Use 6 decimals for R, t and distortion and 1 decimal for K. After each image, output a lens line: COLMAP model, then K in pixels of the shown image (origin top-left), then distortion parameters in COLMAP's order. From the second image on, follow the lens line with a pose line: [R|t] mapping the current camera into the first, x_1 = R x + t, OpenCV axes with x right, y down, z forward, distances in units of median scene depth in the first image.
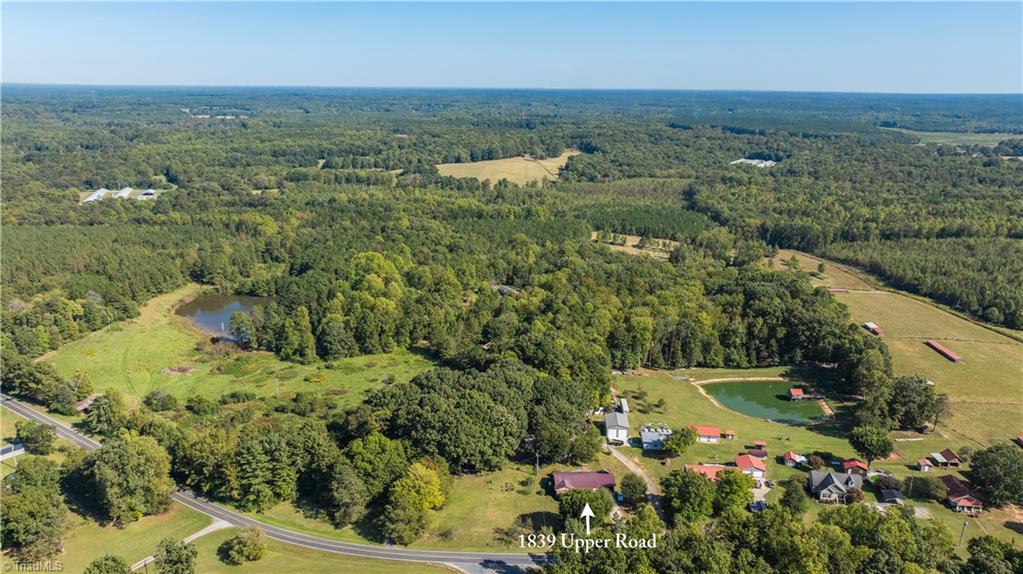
lens RADIAL K [[721.0, 0, 510.0], [0, 721.0, 285.9], [0, 0, 1]] dist [-0.034515, 0.031922]
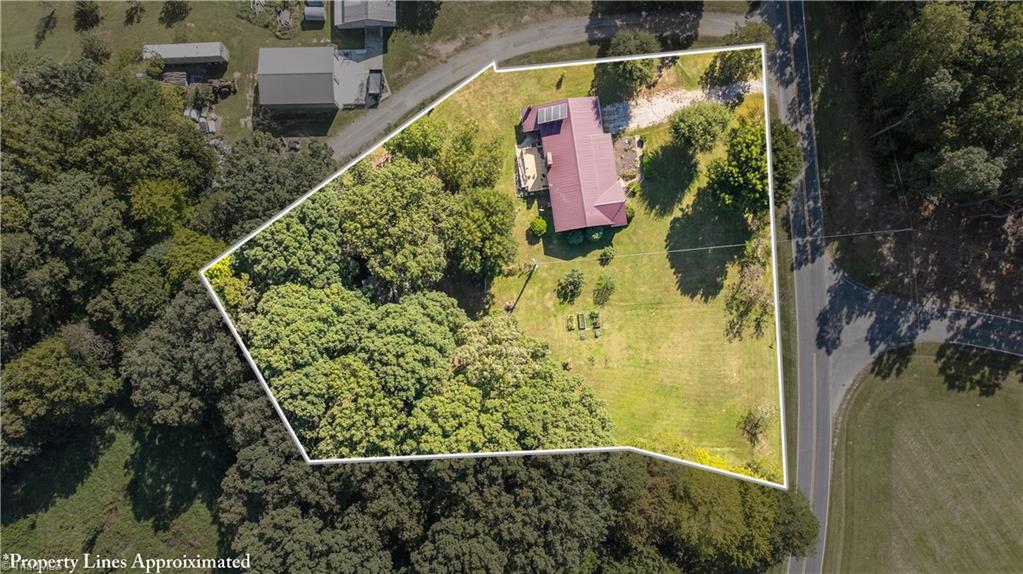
lens RADIAL K [[721.0, 0, 511.4], [0, 721.0, 287.4], [0, 0, 1]] dist [-0.034515, 0.031922]
pose [[-0.078263, -0.996900, 0.008027, 0.017915], [0.265361, -0.013070, 0.964060, -0.155066], [-0.960967, 0.077581, 0.265562, 0.740622]]
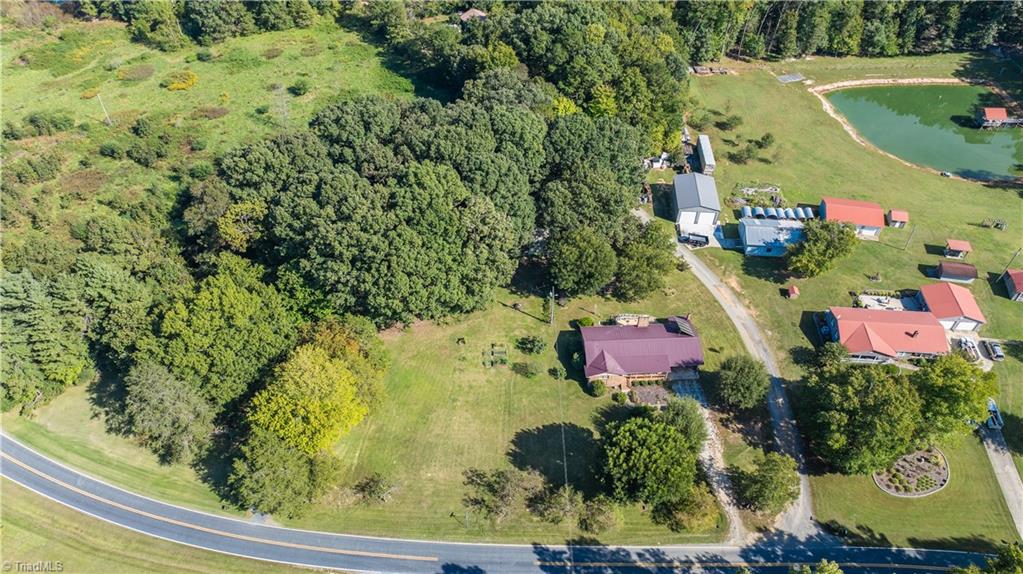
lens RADIAL K [[721.0, 0, 506.5], [0, 721.0, 285.7], [0, 0, 1]] dist [-0.034515, 0.031922]
pose [[0.999961, 0.004008, -0.007859, 0.007466], [0.000427, 0.867780, 0.496949, -0.022085], [0.008811, -0.496933, 0.867744, 0.456843]]
